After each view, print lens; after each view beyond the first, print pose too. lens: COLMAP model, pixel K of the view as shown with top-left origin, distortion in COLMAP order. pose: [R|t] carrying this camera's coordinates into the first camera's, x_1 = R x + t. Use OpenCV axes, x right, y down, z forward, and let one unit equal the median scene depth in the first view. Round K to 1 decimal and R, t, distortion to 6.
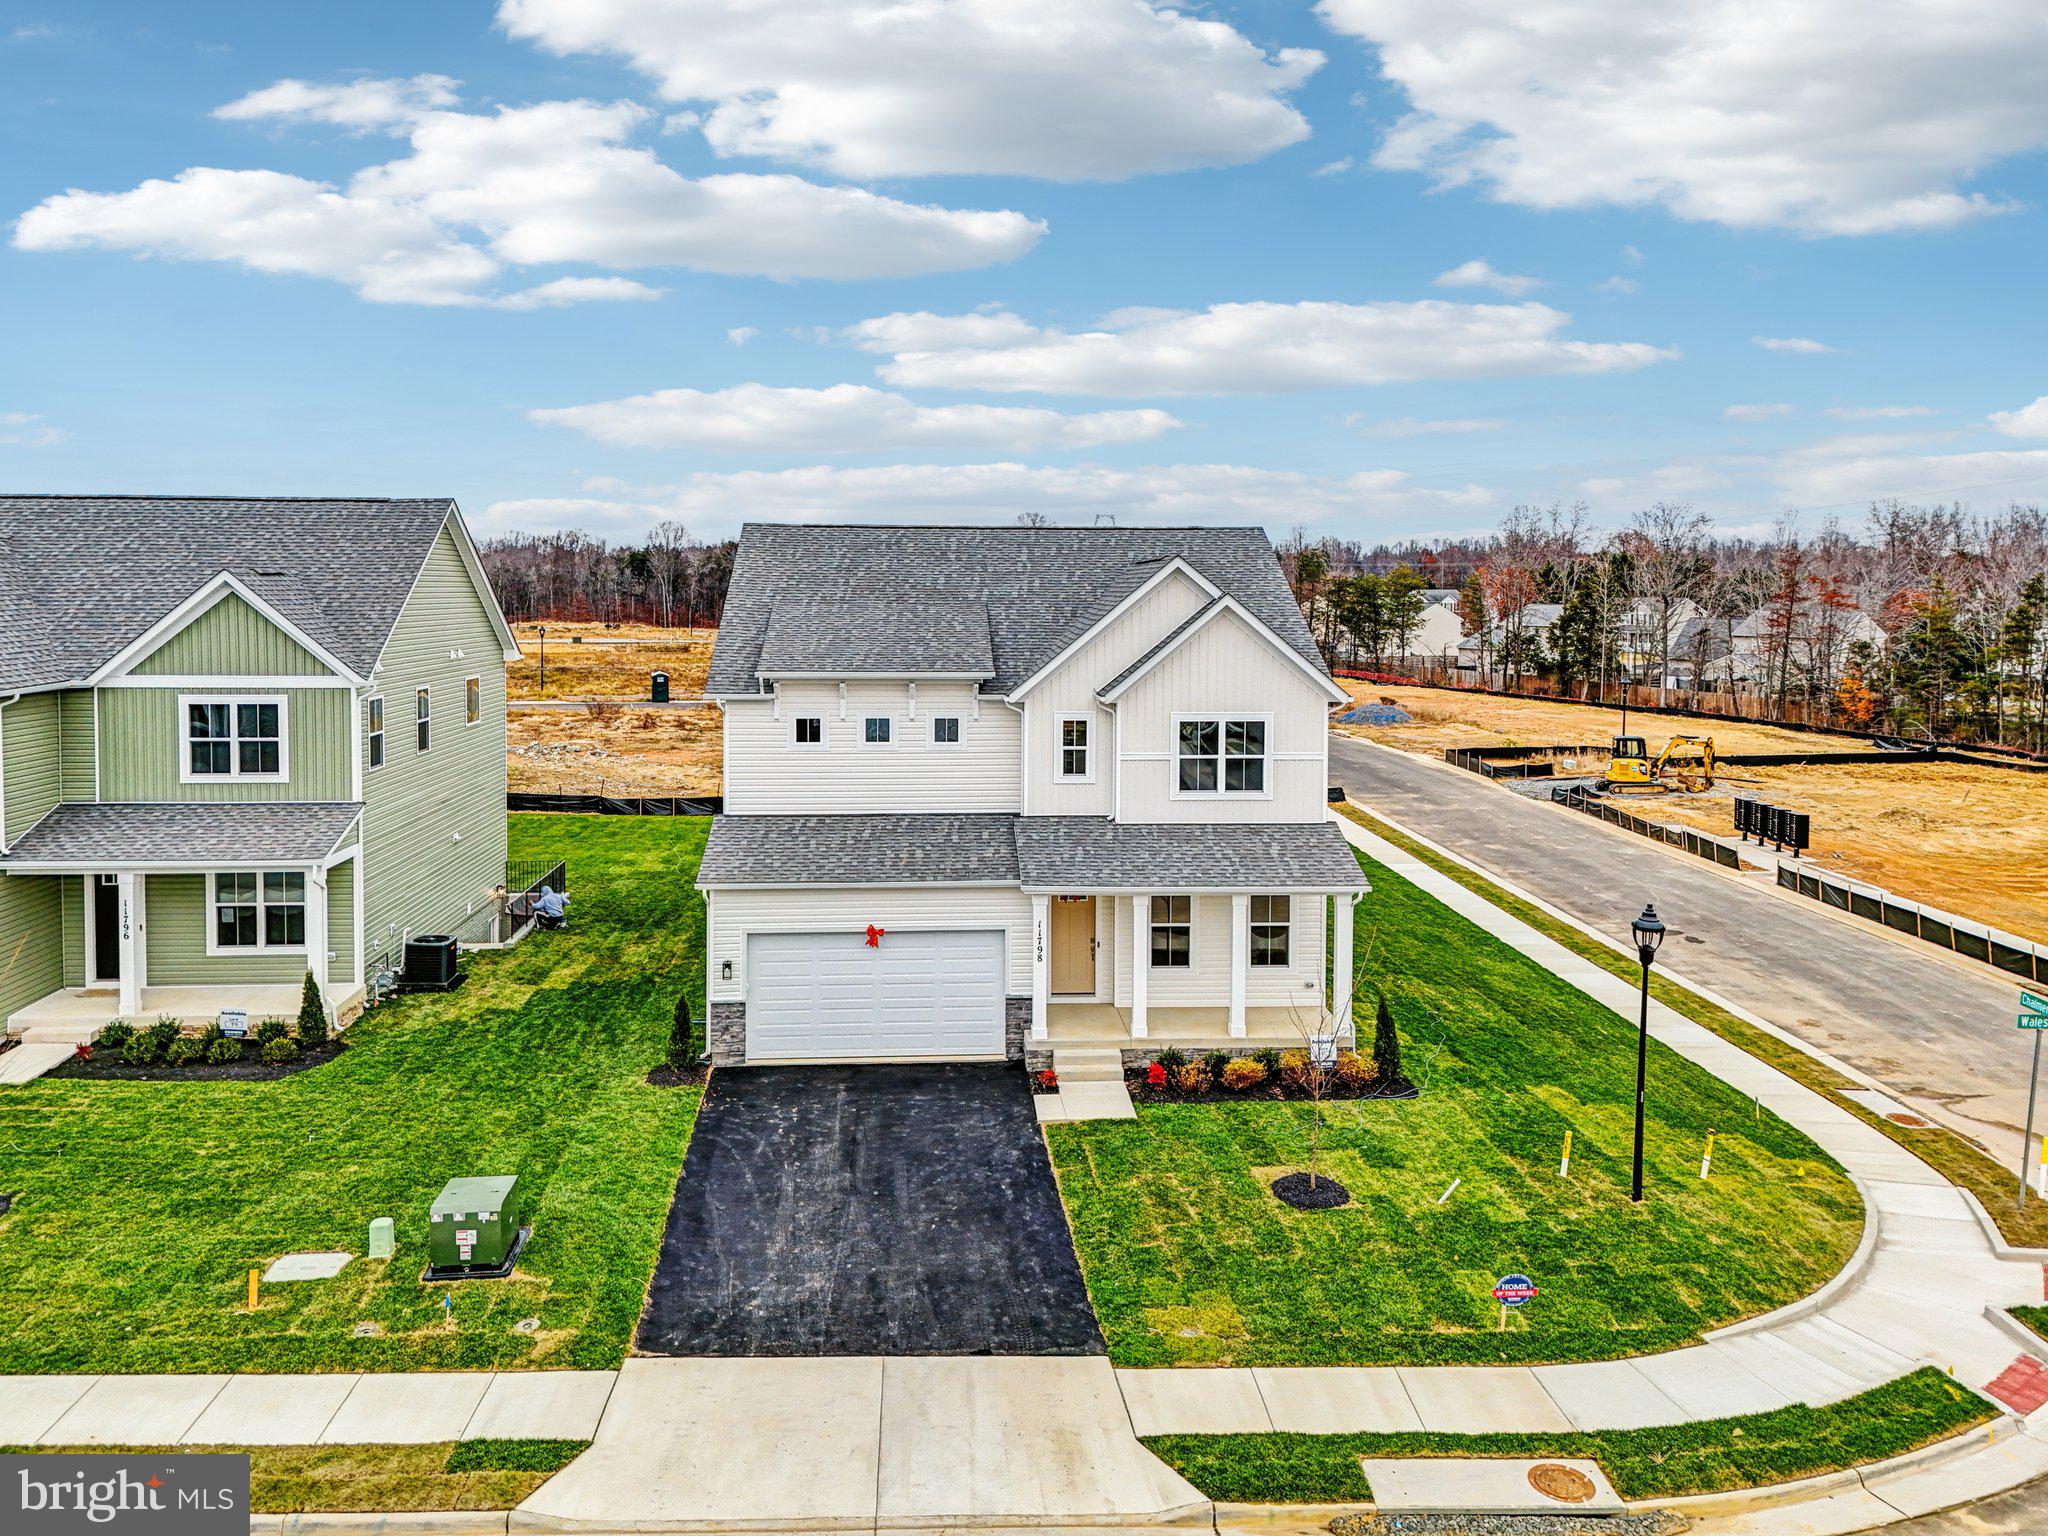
lens RADIAL K [[1582.4, 0, 1023.8], [0, 1582.4, 615.6], [0, 0, 1]] dist [0.061754, -0.059246]
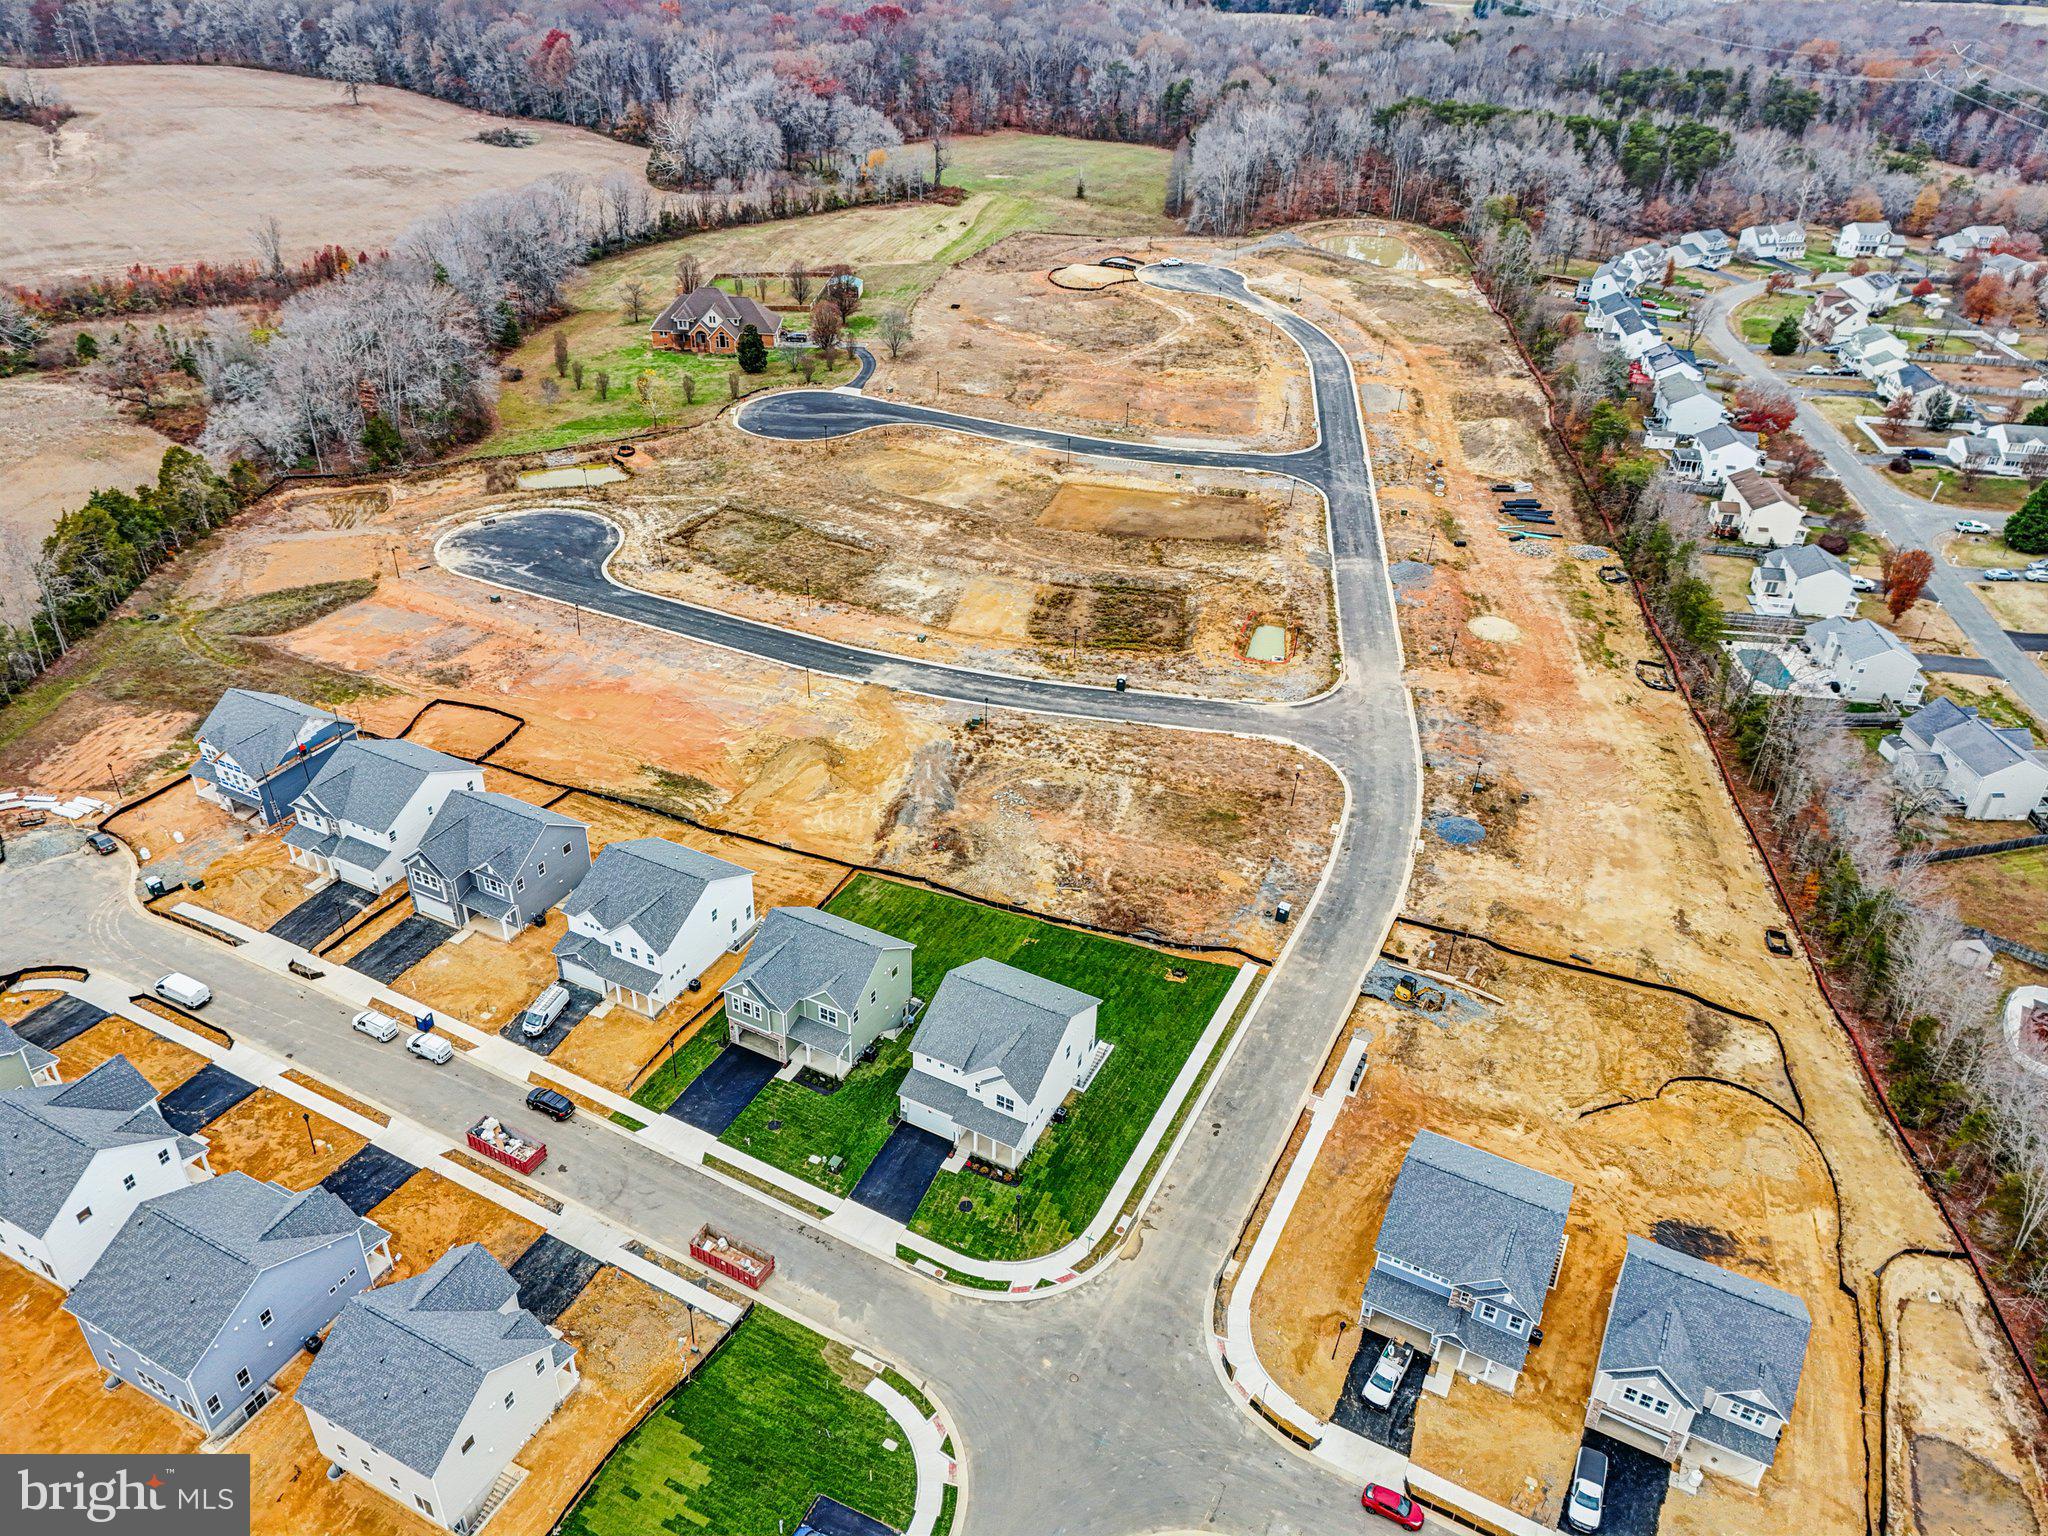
lens RADIAL K [[1508.6, 0, 1015.9], [0, 1508.6, 770.6], [0, 0, 1]] dist [0.066276, -0.059499]
pose [[0.857470, 0.293086, -0.422903, 1.925147], [-0.035832, 0.853931, 0.519150, -3.350038], [0.513285, -0.430002, 0.742722, -1.987855]]
